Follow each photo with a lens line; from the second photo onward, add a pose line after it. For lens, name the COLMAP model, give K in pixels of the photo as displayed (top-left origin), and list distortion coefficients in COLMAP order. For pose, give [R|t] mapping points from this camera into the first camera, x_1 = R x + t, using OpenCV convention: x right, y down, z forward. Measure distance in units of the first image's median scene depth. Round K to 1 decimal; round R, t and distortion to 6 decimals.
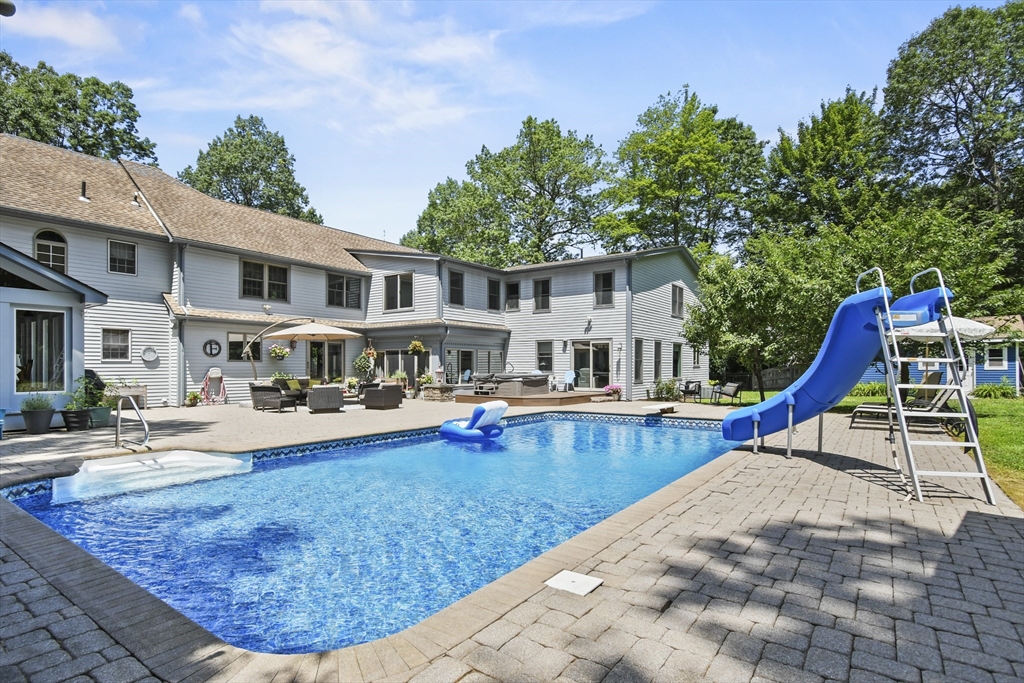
lens RADIAL K [[509.9, 0, 513.8], [0, 509.9, 364.6], [0, 0, 1]] dist [-0.012388, 0.000872]
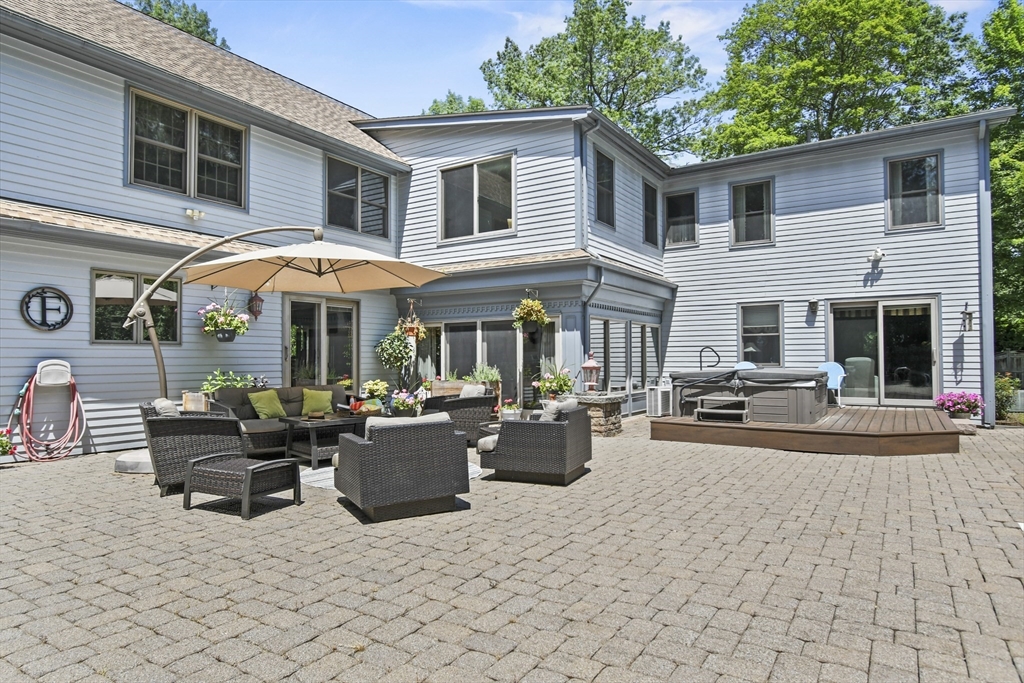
lens RADIAL K [[605.4, 0, 512.0], [0, 605.4, 341.5], [0, 0, 1]] dist [0.002709, -0.030995]
pose [[0.998921, -0.004506, 0.046231, -0.221338], [0.005623, 0.999695, -0.024053, 0.003805], [-0.046109, 0.024287, 0.998641, 0.442155]]
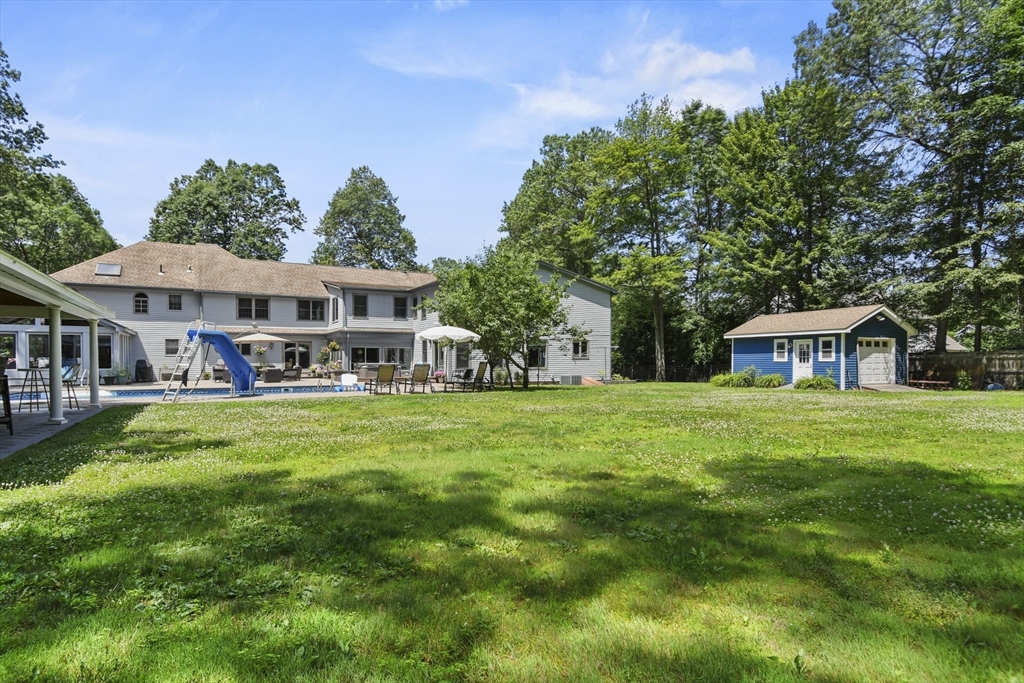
lens RADIAL K [[573.1, 0, 512.0], [0, 573.1, 341.5], [0, 0, 1]] dist [-0.000766, -0.000250]
pose [[0.902291, -0.013968, -0.430902, 0.991047], [0.000966, 0.999538, -0.030378, 0.004721], [0.431127, 0.026993, 0.901887, -0.309782]]
